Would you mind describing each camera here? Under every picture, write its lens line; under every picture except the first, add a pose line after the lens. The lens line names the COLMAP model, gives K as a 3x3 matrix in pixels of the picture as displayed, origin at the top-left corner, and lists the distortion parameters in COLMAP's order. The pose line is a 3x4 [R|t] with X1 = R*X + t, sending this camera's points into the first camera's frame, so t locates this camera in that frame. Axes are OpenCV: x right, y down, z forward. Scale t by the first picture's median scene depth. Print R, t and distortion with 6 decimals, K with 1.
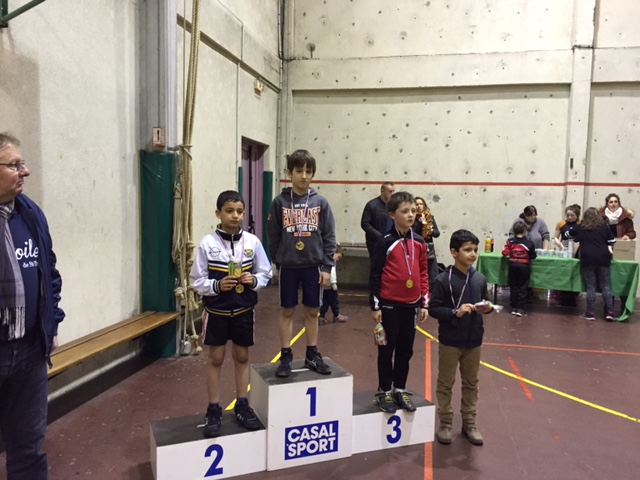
lens RADIAL K [[532.8, 0, 316.9], [0, 532.8, 239.8], [0, 0, 1]] dist [0.099709, -0.116708]
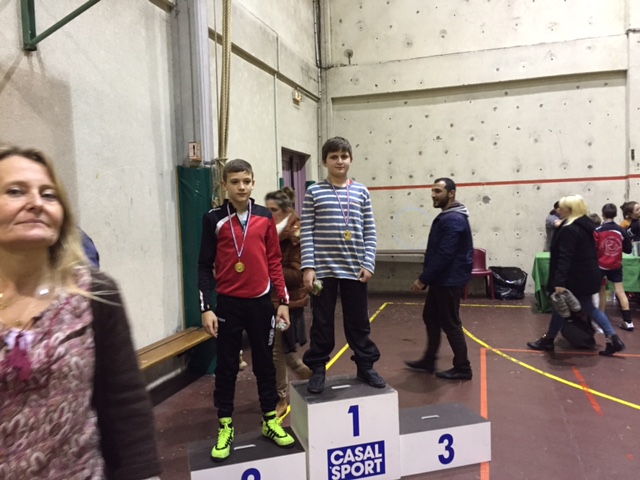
lens RADIAL K [[532.8, 0, 319.8], [0, 532.8, 240.5], [0, 0, 1]] dist [0.099709, -0.116708]
pose [[0.994964, -0.045381, -0.089372, 0.017172], [0.043885, 0.998863, -0.018633, 0.001304], [0.090115, 0.014617, 0.995824, 0.033366]]
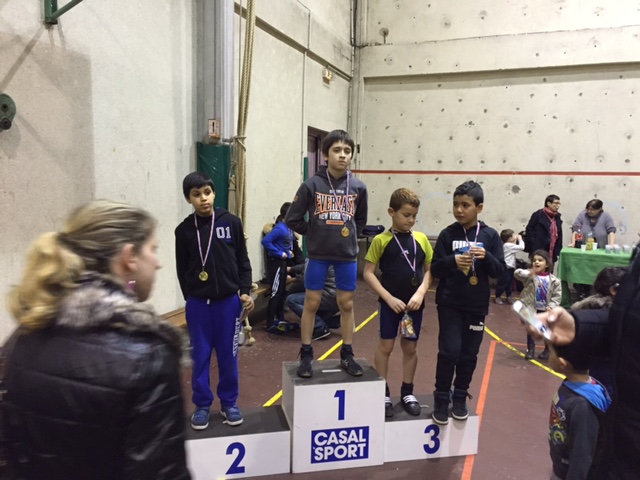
lens RADIAL K [[532.8, 0, 319.8], [0, 532.8, 239.9], [0, 0, 1]] dist [0.099709, -0.116708]
pose [[0.987803, 0.017304, -0.154741, 0.058521], [-0.014192, 0.999675, 0.021191, -0.007057], [0.155058, -0.018737, 0.987728, 0.033702]]
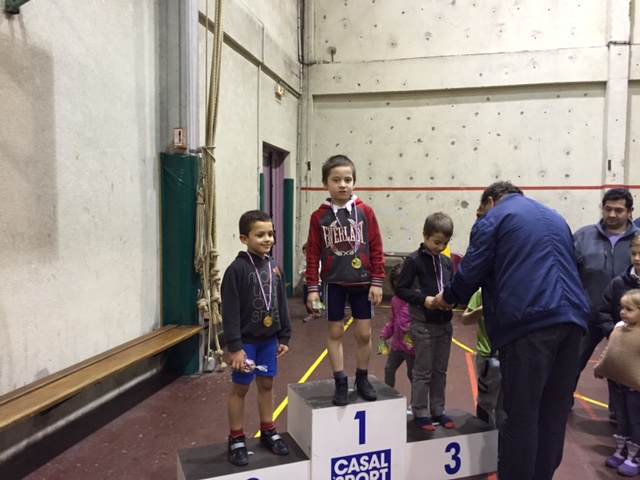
lens RADIAL K [[532.8, 0, 318.2], [0, 532.8, 239.5], [0, 0, 1]] dist [0.099709, -0.116708]
pose [[0.999686, -0.011846, -0.022082, -0.033358], [0.011323, 0.999656, -0.023662, 0.009758], [0.022355, 0.023404, 0.999476, 0.070673]]
